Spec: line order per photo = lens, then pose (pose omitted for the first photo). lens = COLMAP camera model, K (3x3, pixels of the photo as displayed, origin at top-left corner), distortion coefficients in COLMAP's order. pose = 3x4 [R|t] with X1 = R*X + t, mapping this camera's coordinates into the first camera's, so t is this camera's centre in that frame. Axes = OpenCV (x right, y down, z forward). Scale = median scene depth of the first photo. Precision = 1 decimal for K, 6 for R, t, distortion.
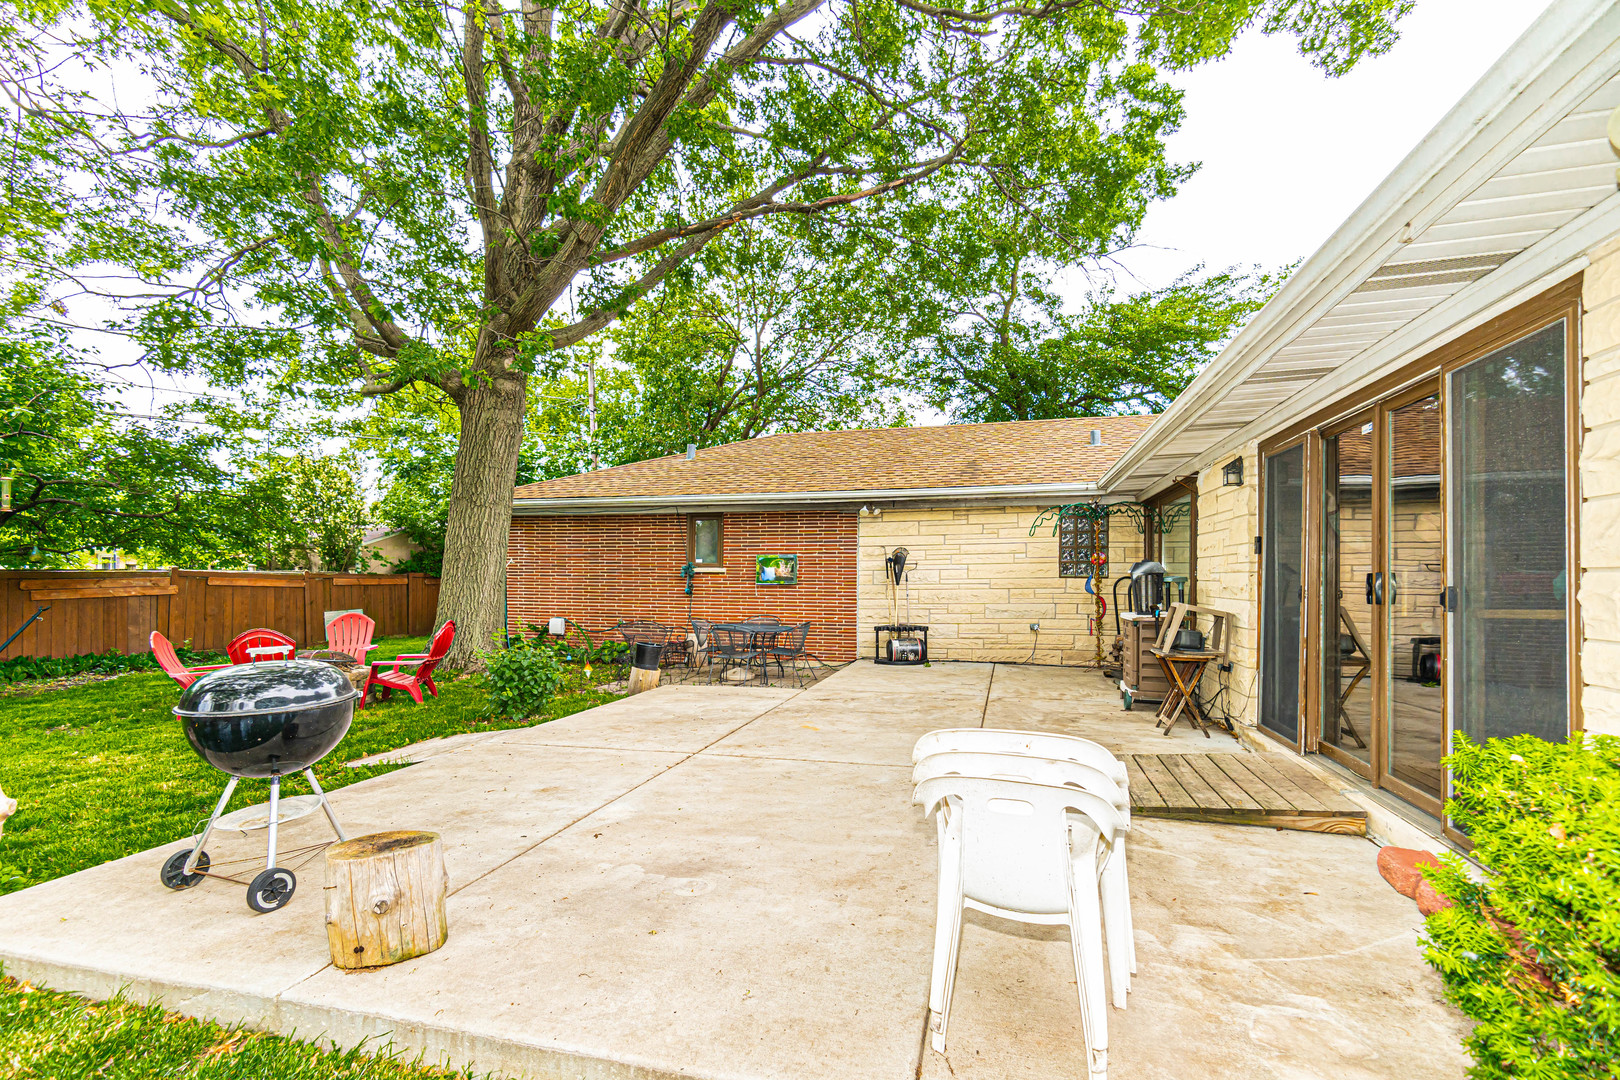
lens RADIAL K [[717.1, 0, 812.8], [0, 717.1, 550.5], [0, 0, 1]] dist [0.000751, -0.000060]
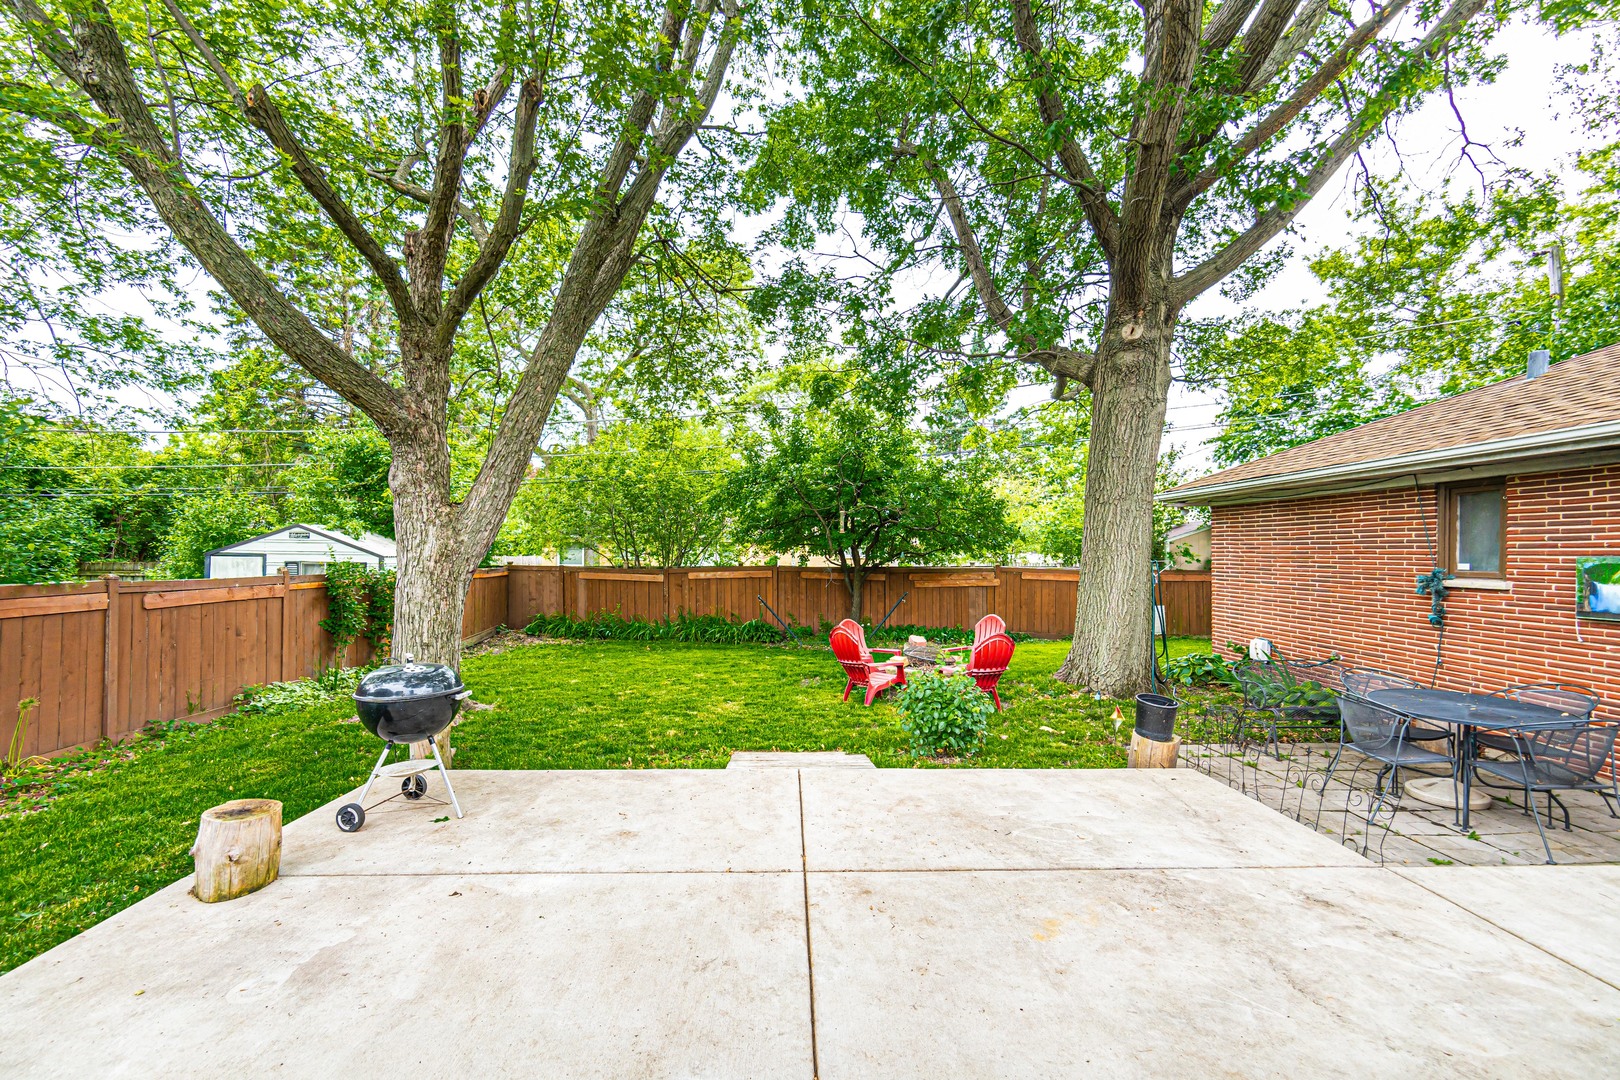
lens RADIAL K [[695.1, 0, 791.3], [0, 695.1, 539.3], [0, 0, 1]] dist [0.000704, -0.000309]
pose [[0.283591, -0.024333, -0.958637, 0.445921], [0.029187, 0.999434, -0.016734, -0.027326], [0.958501, -0.023234, 0.284141, 0.727608]]
